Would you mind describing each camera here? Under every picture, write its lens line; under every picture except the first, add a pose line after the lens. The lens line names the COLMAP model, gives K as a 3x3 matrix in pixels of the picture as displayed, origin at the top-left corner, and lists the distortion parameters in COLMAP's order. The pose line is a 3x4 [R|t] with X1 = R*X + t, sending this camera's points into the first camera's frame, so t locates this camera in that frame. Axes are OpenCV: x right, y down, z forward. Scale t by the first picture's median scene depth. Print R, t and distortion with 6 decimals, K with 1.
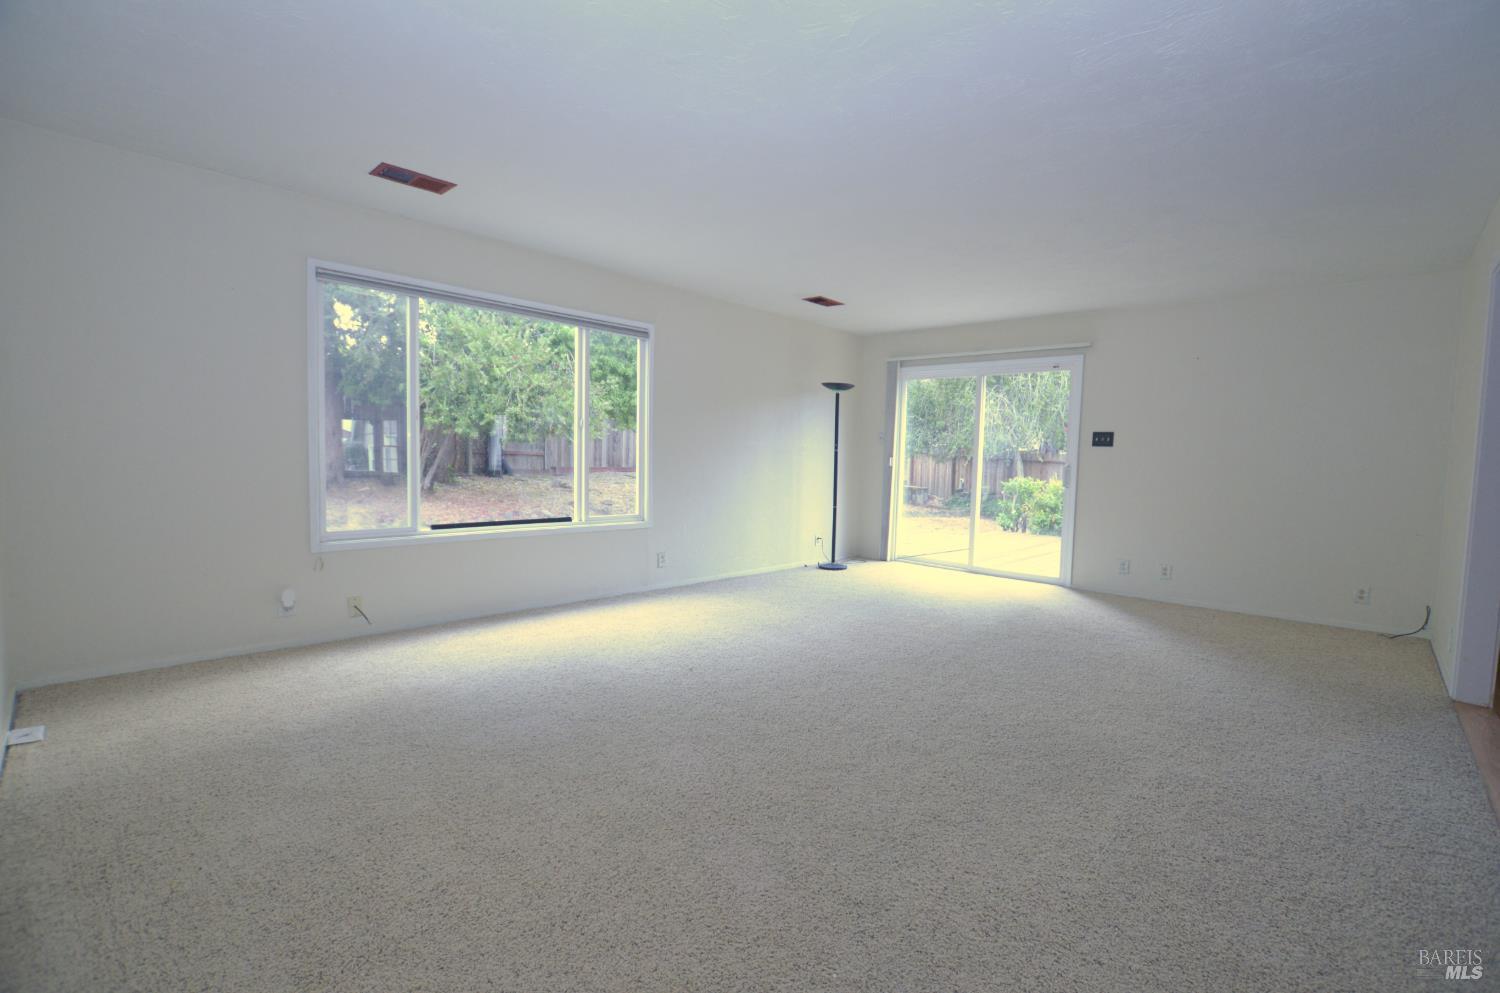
lens RADIAL K [[619.3, 0, 750.0], [0, 619.3, 496.5], [0, 0, 1]] dist [-0.022325, 0.000218]
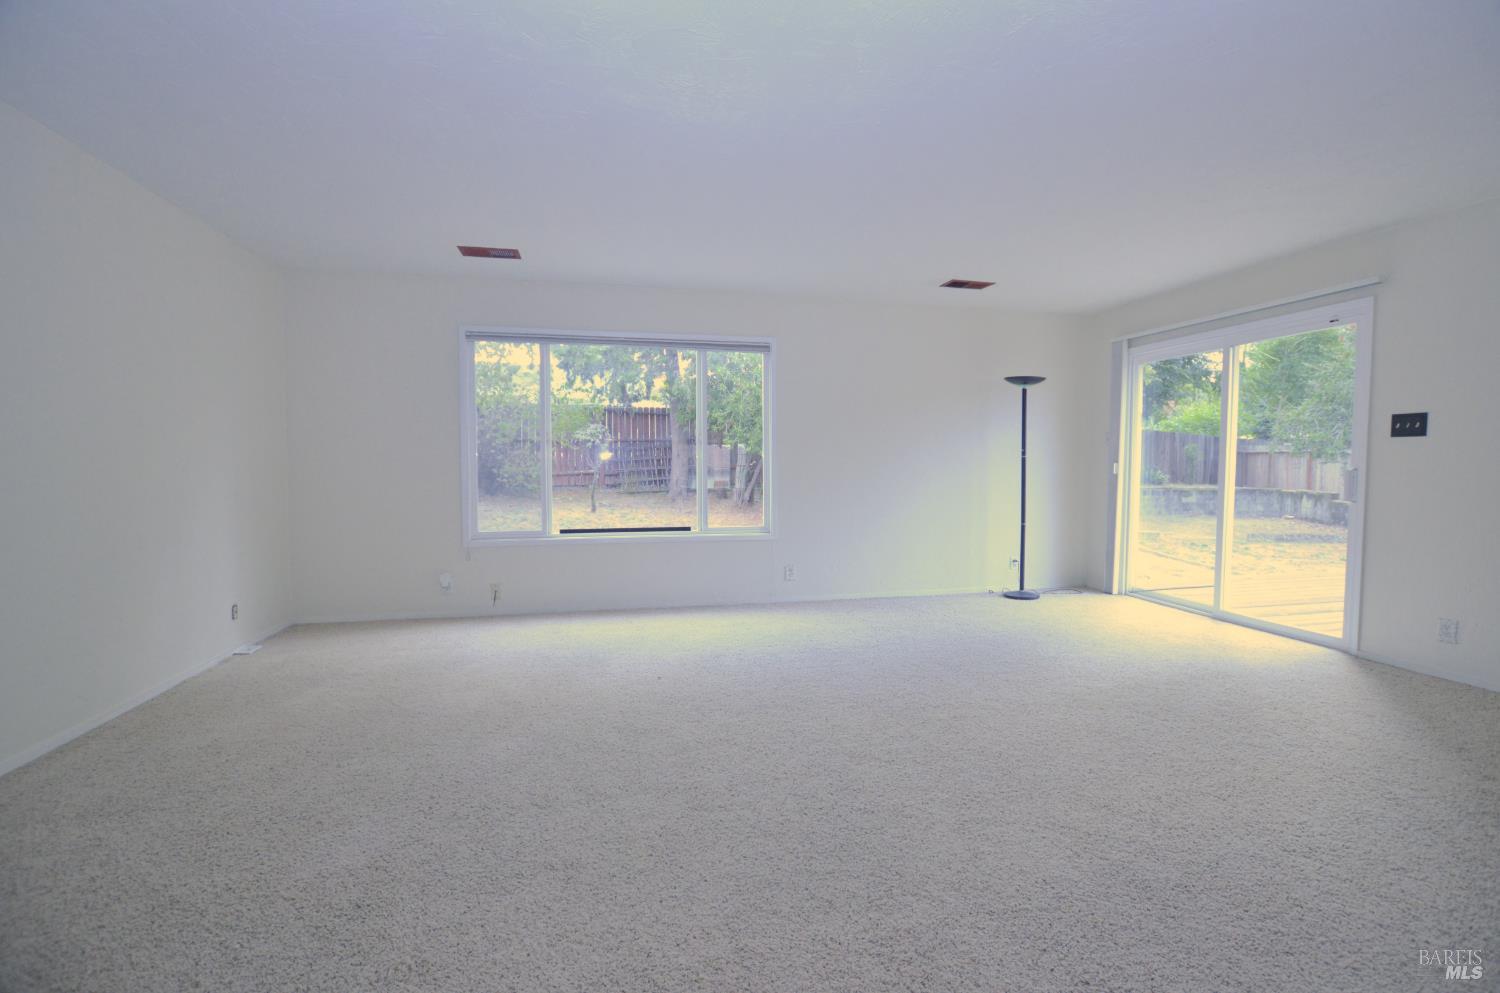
lens RADIAL K [[619.3, 0, 750.0], [0, 619.3, 496.5], [0, 0, 1]] dist [-0.022325, 0.000218]
pose [[0.851854, 0.000252, -0.523780, 0.303329], [-0.012247, 0.999736, -0.019437, 0.000426], [0.523637, 0.022972, 0.851632, 0.113660]]
